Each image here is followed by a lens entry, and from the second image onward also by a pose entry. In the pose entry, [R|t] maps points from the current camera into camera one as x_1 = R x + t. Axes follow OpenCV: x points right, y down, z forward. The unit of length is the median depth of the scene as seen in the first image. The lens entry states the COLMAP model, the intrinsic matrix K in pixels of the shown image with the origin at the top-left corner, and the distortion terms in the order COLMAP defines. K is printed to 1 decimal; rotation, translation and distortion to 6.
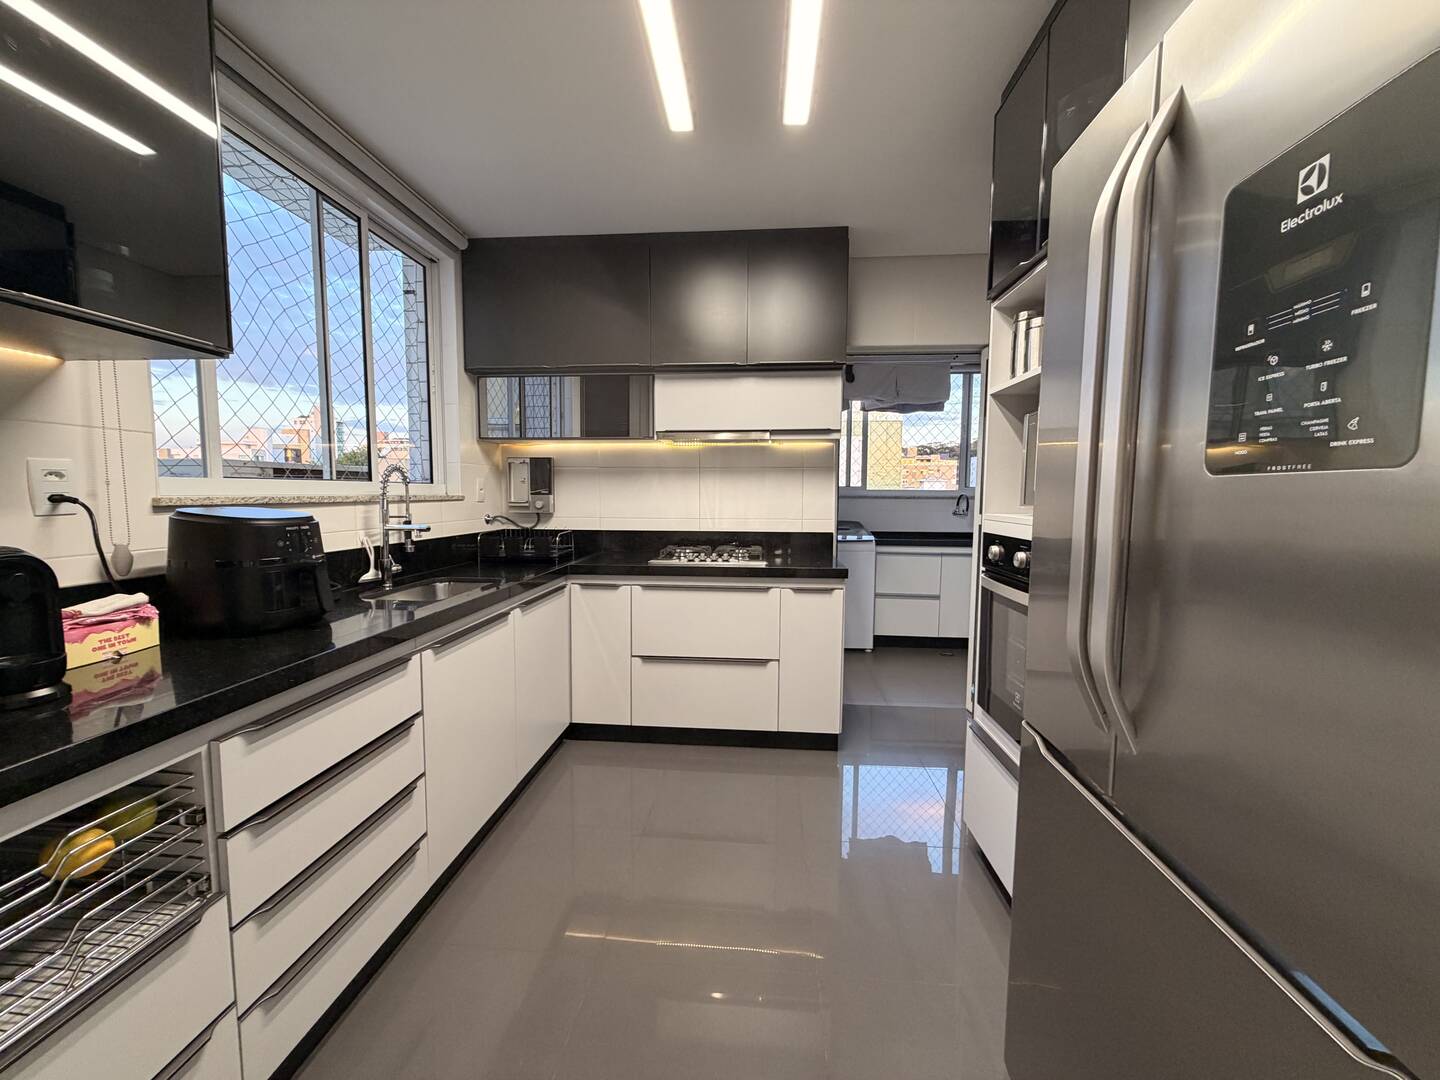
lens RADIAL K [[568.4, 0, 718.6], [0, 568.4, 539.6], [0, 0, 1]] dist [0.002462, 0.000221]
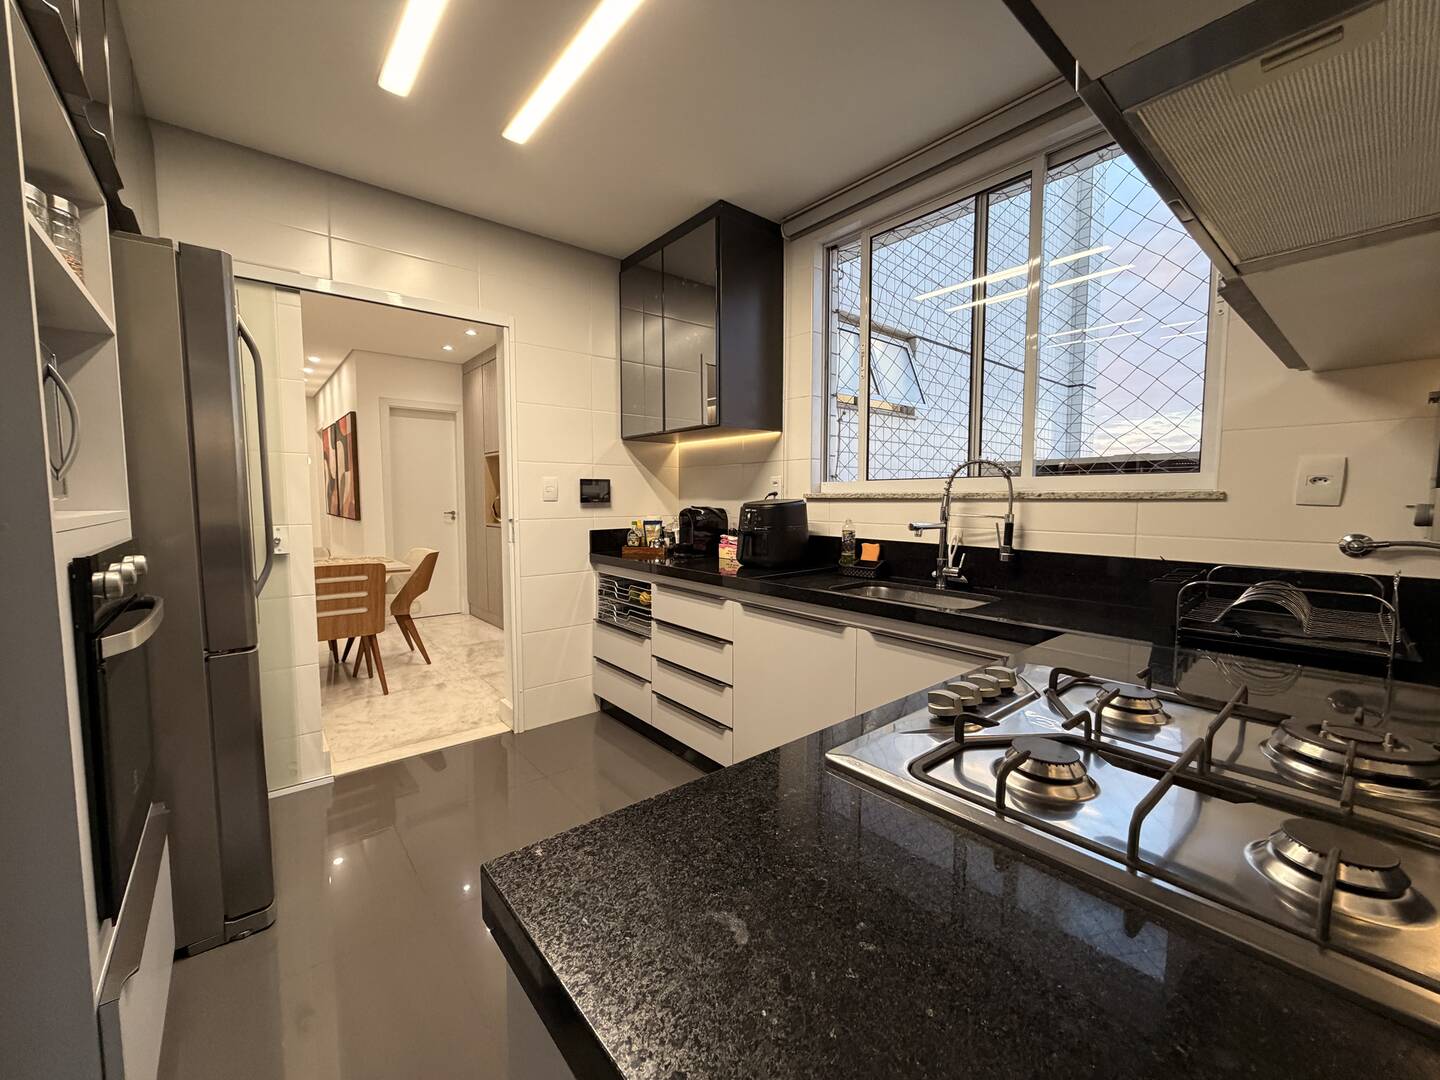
lens RADIAL K [[568.4, 0, 718.0], [0, 568.4, 537.9], [0, 0, 1]] dist [0.002462, 0.000221]
pose [[-0.724231, 0.043611, -0.688177, 0.343129], [-0.061177, 0.989999, 0.127120, -0.099244], [0.686838, 0.134165, -0.714320, 1.420618]]
